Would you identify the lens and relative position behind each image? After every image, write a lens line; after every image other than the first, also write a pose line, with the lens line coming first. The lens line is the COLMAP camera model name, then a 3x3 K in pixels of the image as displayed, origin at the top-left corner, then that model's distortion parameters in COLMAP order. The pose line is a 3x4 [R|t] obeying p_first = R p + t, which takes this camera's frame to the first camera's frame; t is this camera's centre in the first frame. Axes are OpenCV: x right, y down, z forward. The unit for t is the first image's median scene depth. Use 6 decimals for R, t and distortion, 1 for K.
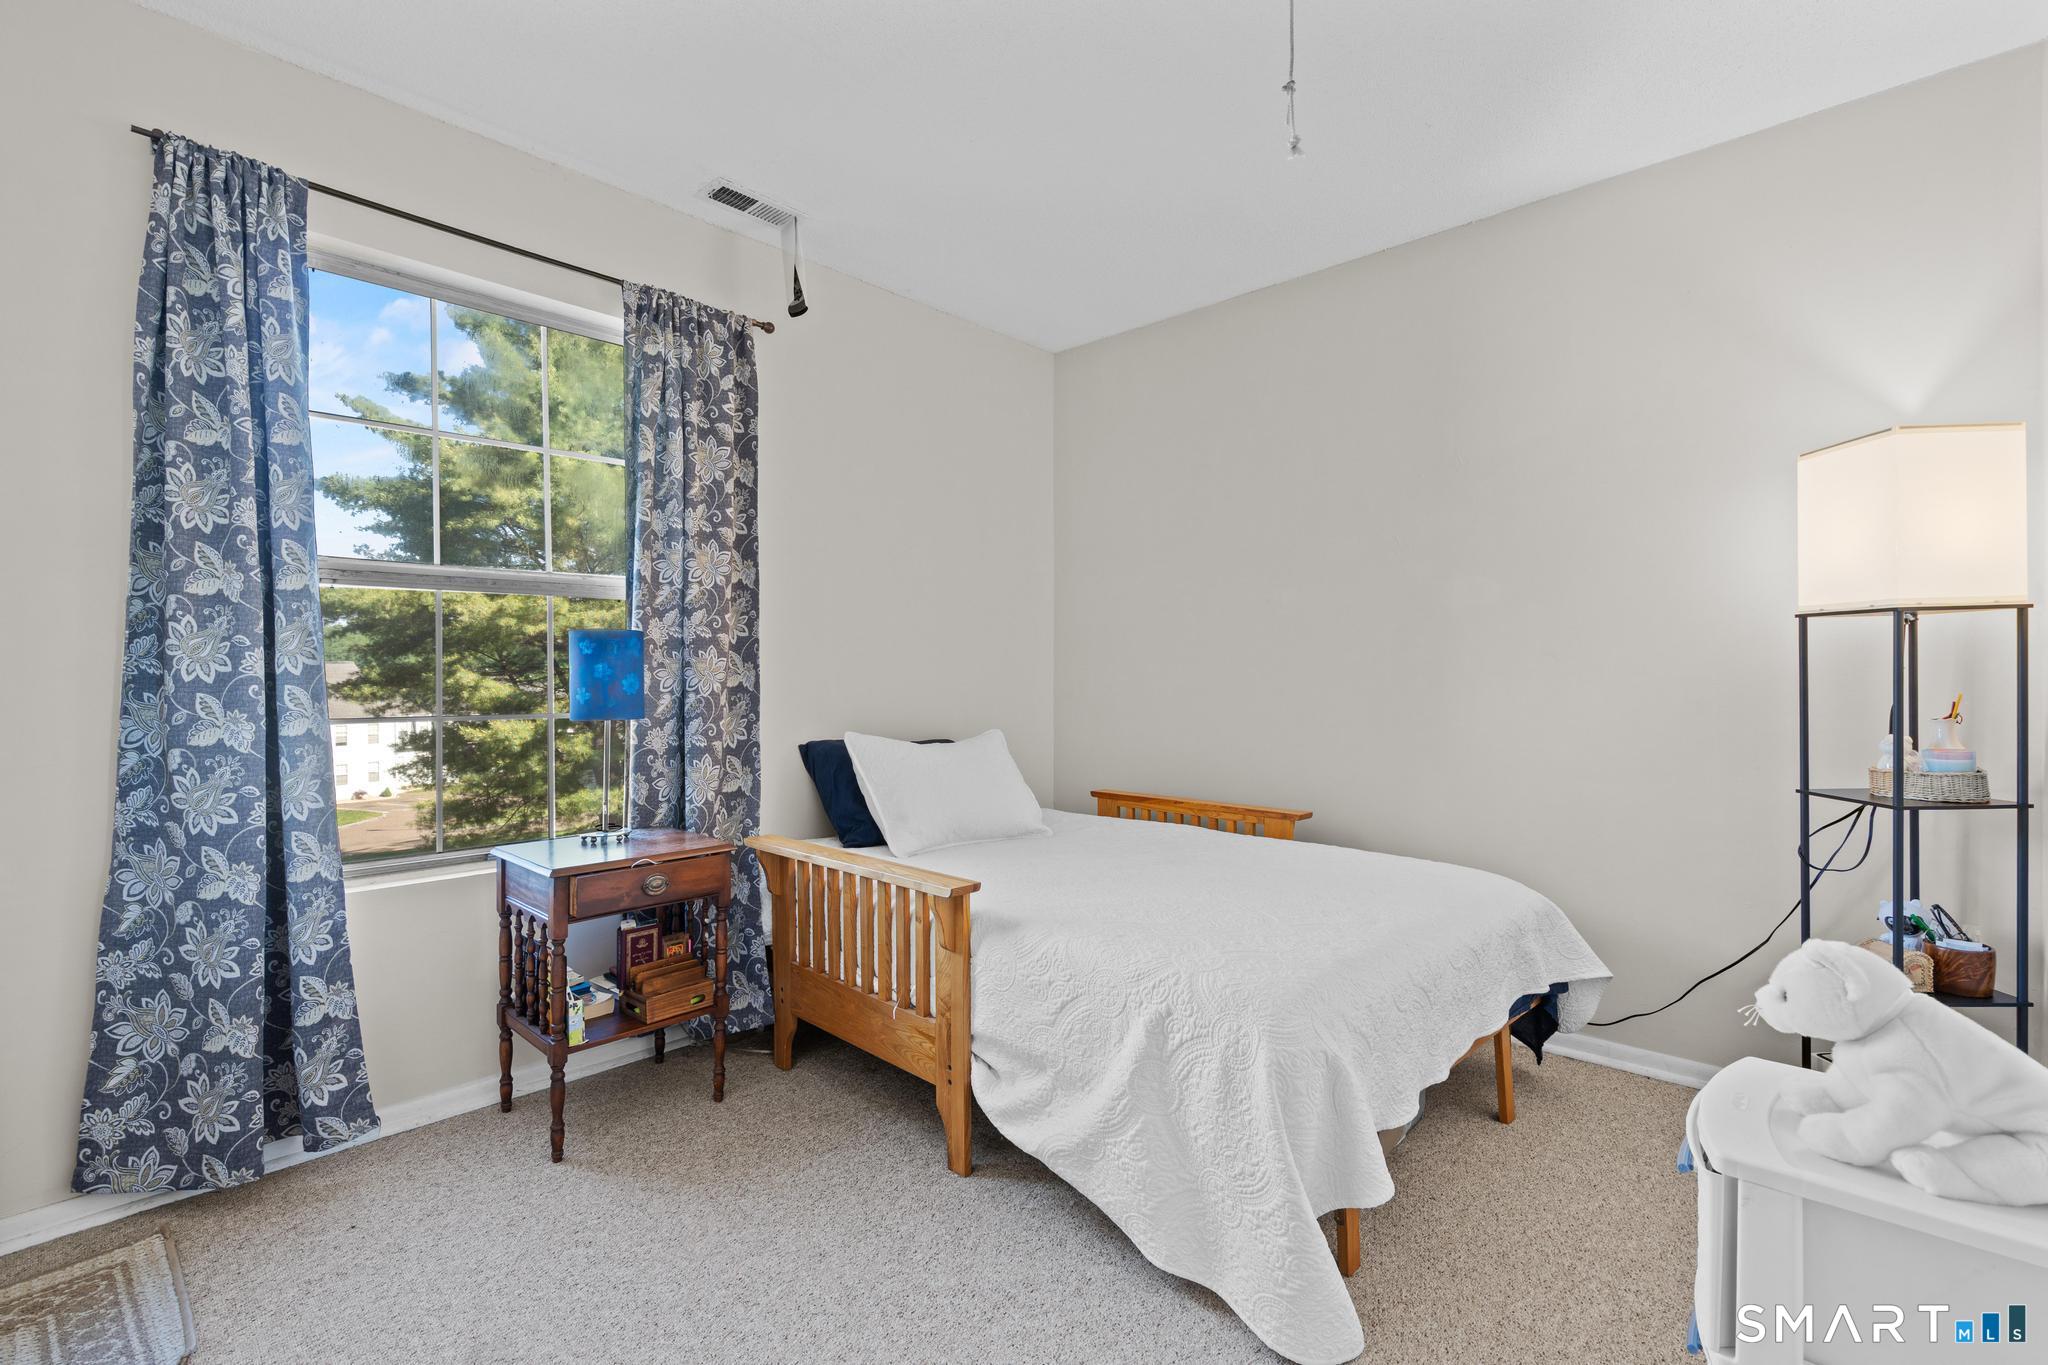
lens RADIAL K [[925.1, 0, 1001.9], [0, 925.1, 680.2], [0, 0, 1]] dist [-0.009562, 0.003243]
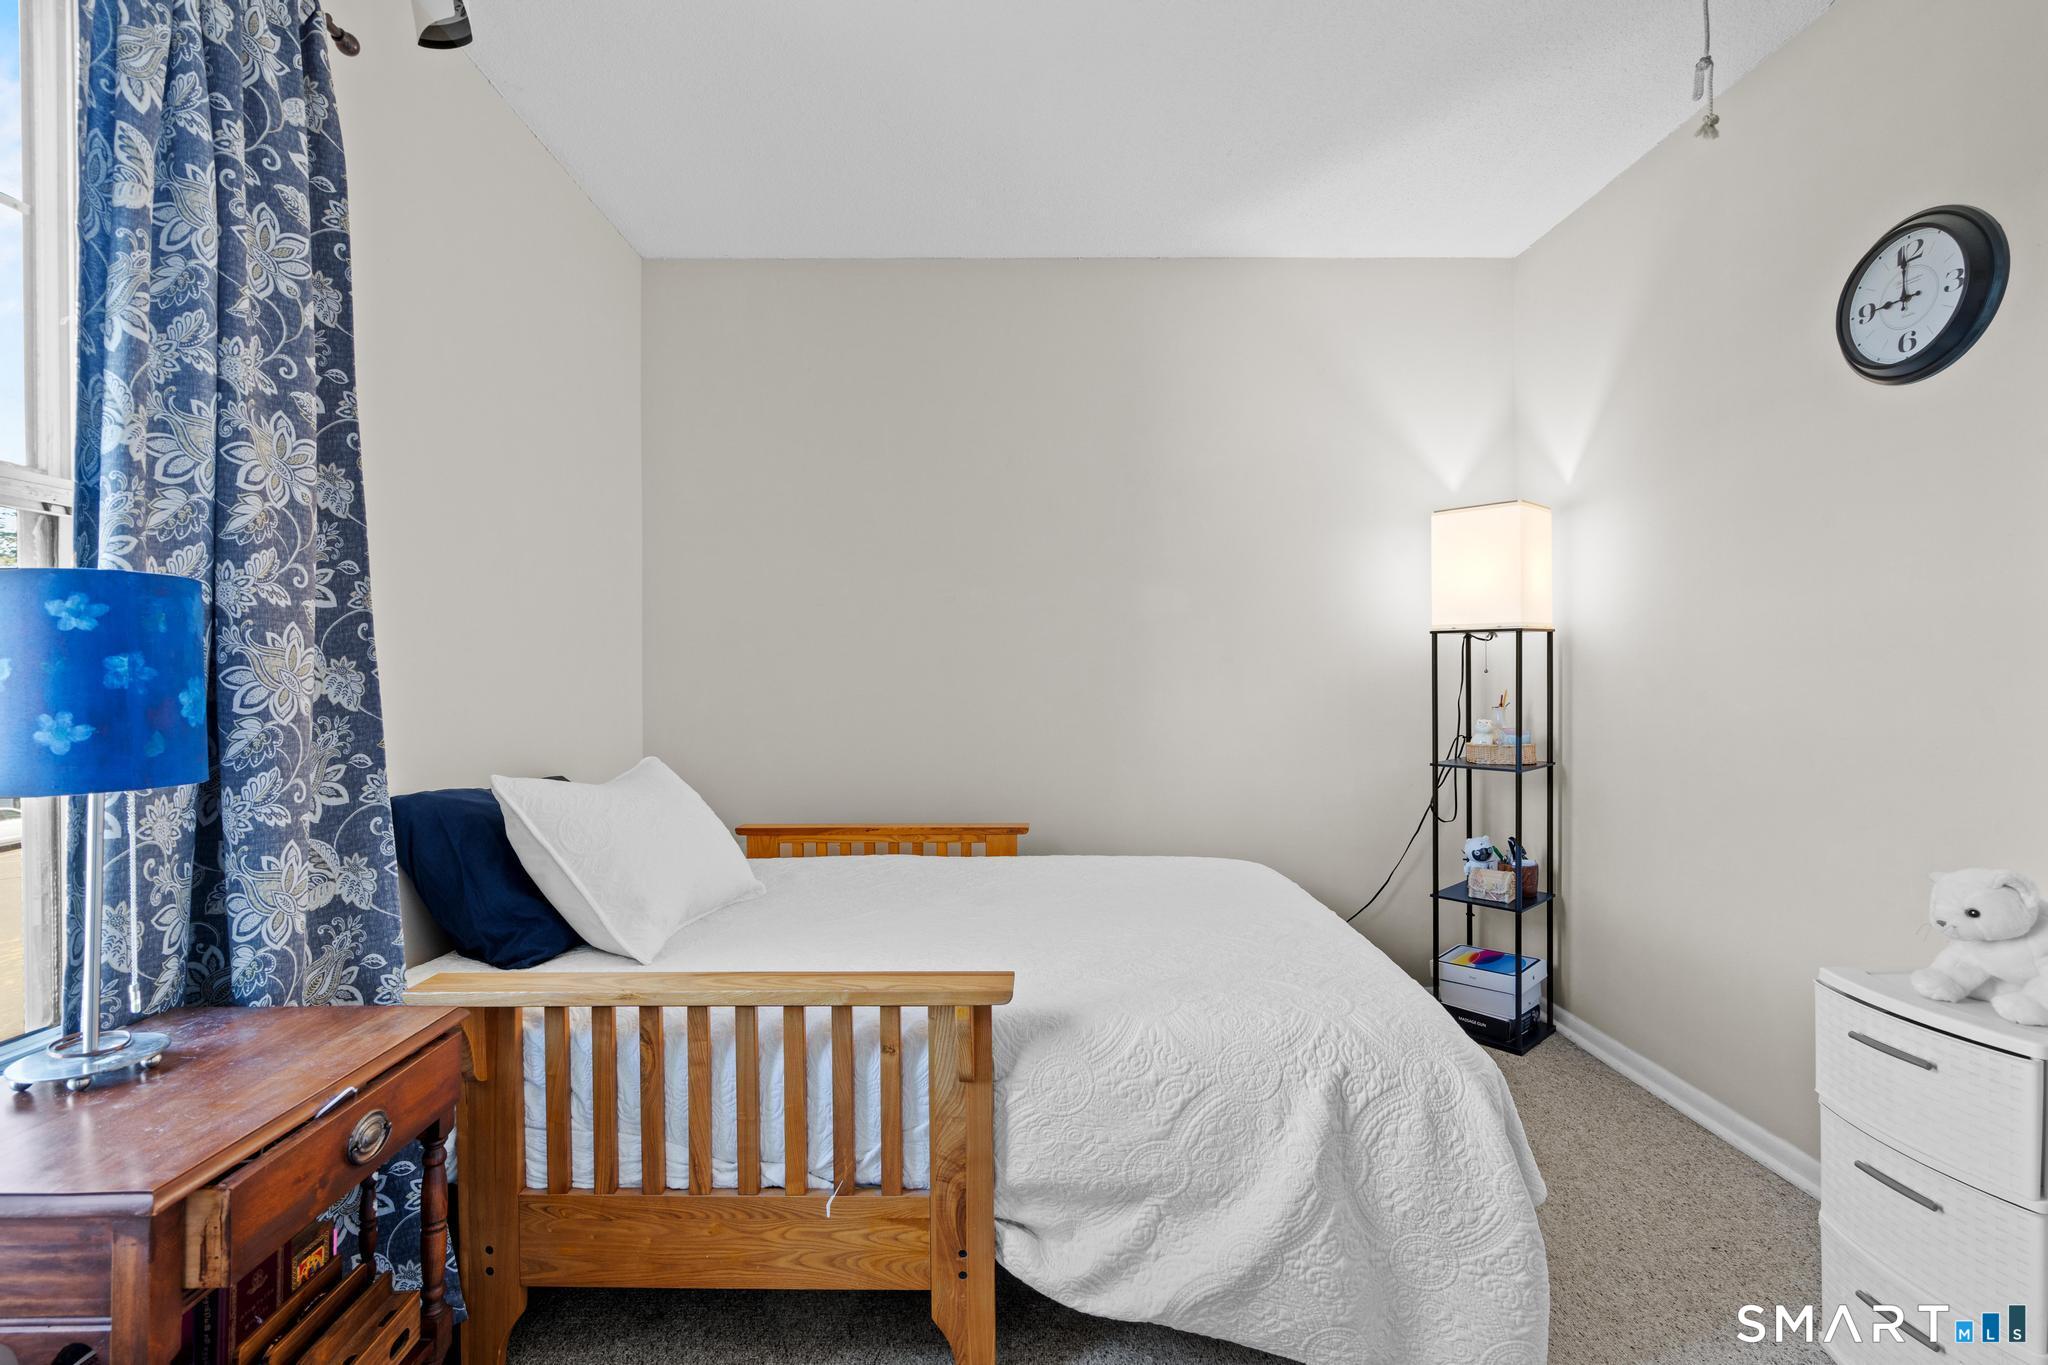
lens RADIAL K [[925.1, 0, 1018.0], [0, 925.1, 681.1], [0, 0, 1]] dist [-0.009562, 0.003243]
pose [[0.710696, -0.004375, 0.703486, -0.396505], [0.009378, 0.999951, -0.003255, -0.000602], [-0.703437, 0.008911, 0.710702, 0.380309]]
